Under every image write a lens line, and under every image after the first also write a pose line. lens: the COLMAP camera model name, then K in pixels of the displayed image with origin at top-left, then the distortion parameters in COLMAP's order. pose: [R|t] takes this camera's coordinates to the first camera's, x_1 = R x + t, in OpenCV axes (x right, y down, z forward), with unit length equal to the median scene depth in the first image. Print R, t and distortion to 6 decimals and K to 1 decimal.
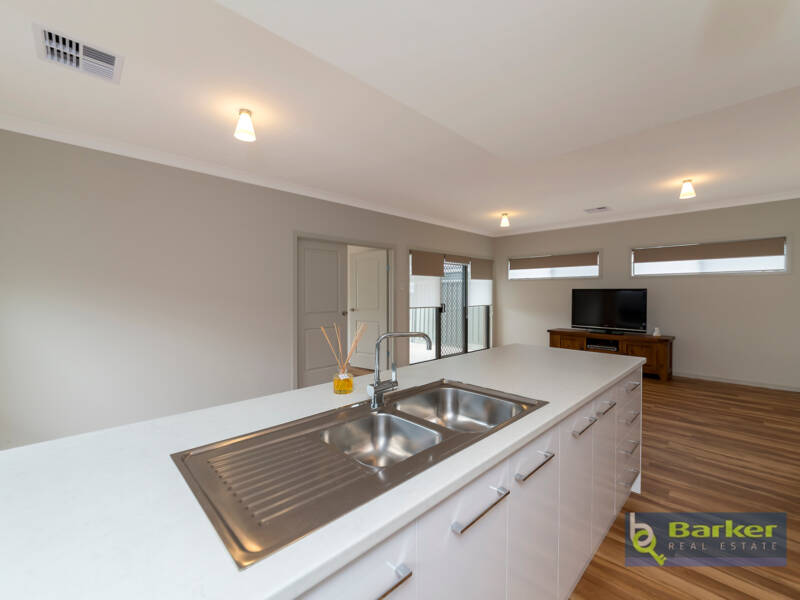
lens RADIAL K [[331.2, 0, 401.2], [0, 331.2, 297.5], [0, 0, 1]] dist [0.000422, -0.000401]
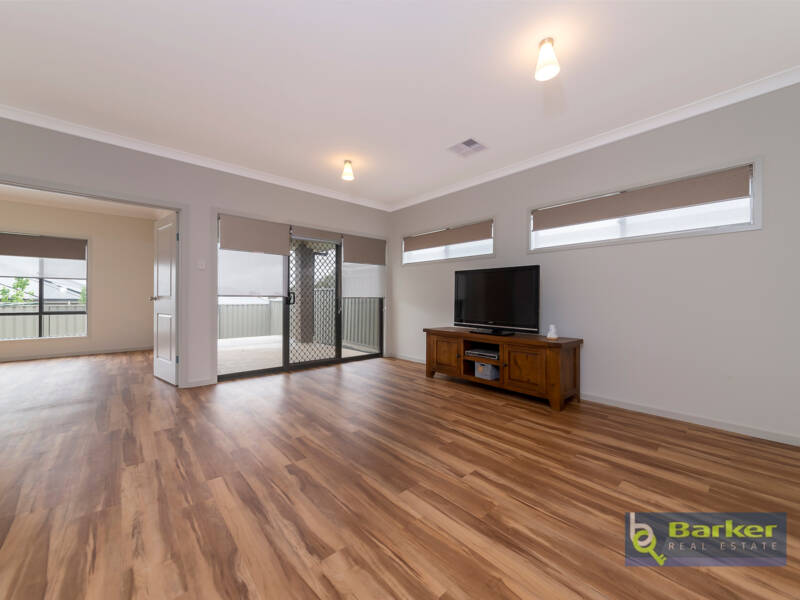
lens RADIAL K [[311.6, 0, 398.3], [0, 311.6, 300.7], [0, 0, 1]] dist [-0.002633, 0.000212]
pose [[0.999227, 0.004332, -0.039080, 0.447807], [-0.004146, 0.999980, 0.004824, 0.037137], [0.039100, -0.004659, 0.999224, 0.345735]]
